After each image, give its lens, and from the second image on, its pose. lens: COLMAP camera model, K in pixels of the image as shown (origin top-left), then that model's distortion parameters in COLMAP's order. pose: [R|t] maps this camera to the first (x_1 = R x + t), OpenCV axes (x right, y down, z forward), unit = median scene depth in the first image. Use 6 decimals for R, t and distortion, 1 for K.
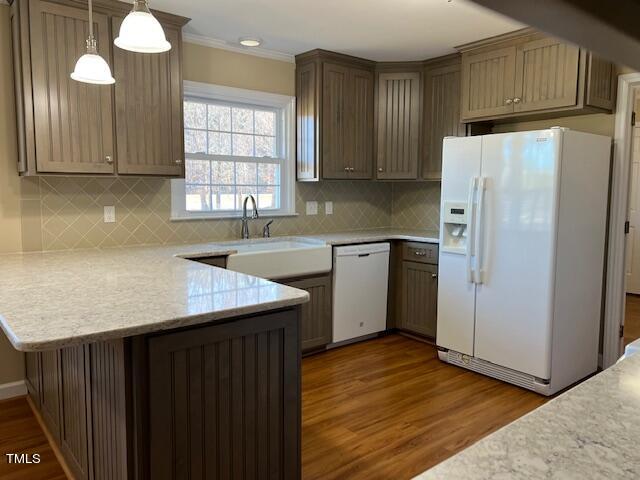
lens RADIAL K [[485.4, 0, 317.3], [0, 485.4, 234.7], [0, 0, 1]] dist [0.031274, -0.014719]
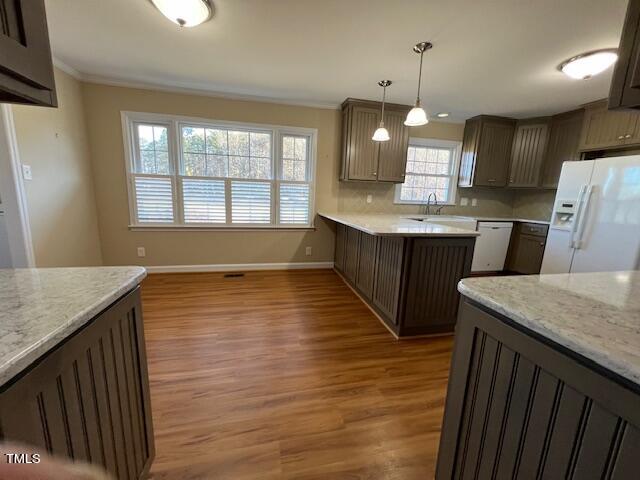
lens RADIAL K [[255.9, 0, 320.1], [0, 255.9, 240.0], [0, 0, 1]] dist [0.003678, 0.000134]
pose [[0.897092, 0.108855, -0.428225, -0.082742], [-0.075630, 0.992704, 0.093909, 0.047849], [0.435323, -0.051858, 0.898779, -0.173725]]
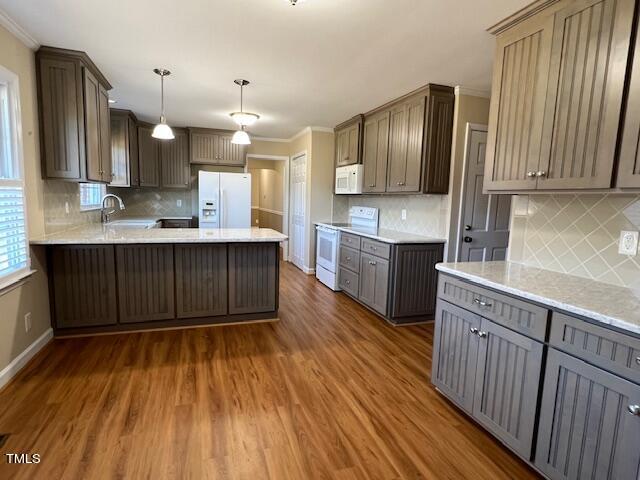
lens RADIAL K [[342.0, 0, 318.6], [0, 342.0, 241.7], [0, 0, 1]] dist [-0.004107, -0.000830]
pose [[0.339553, -0.110111, 0.934119, -0.972750], [0.060160, 0.993633, 0.095258, 0.006261], [-0.938661, 0.023852, 0.344016, -0.034899]]
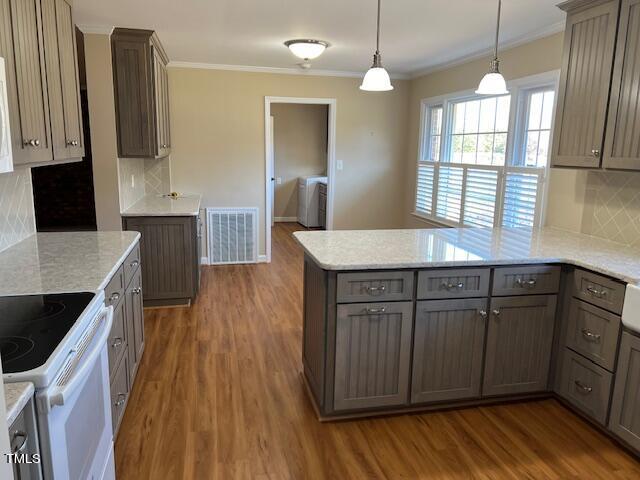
lens RADIAL K [[485.4, 0, 320.1], [0, 485.4, 240.4], [0, 0, 1]] dist [0.031274, -0.014719]
pose [[-0.441667, 0.159732, -0.882845, 0.554929], [-0.106518, 0.967728, 0.228378, -0.117322], [0.890833, 0.194906, -0.410399, 0.733896]]
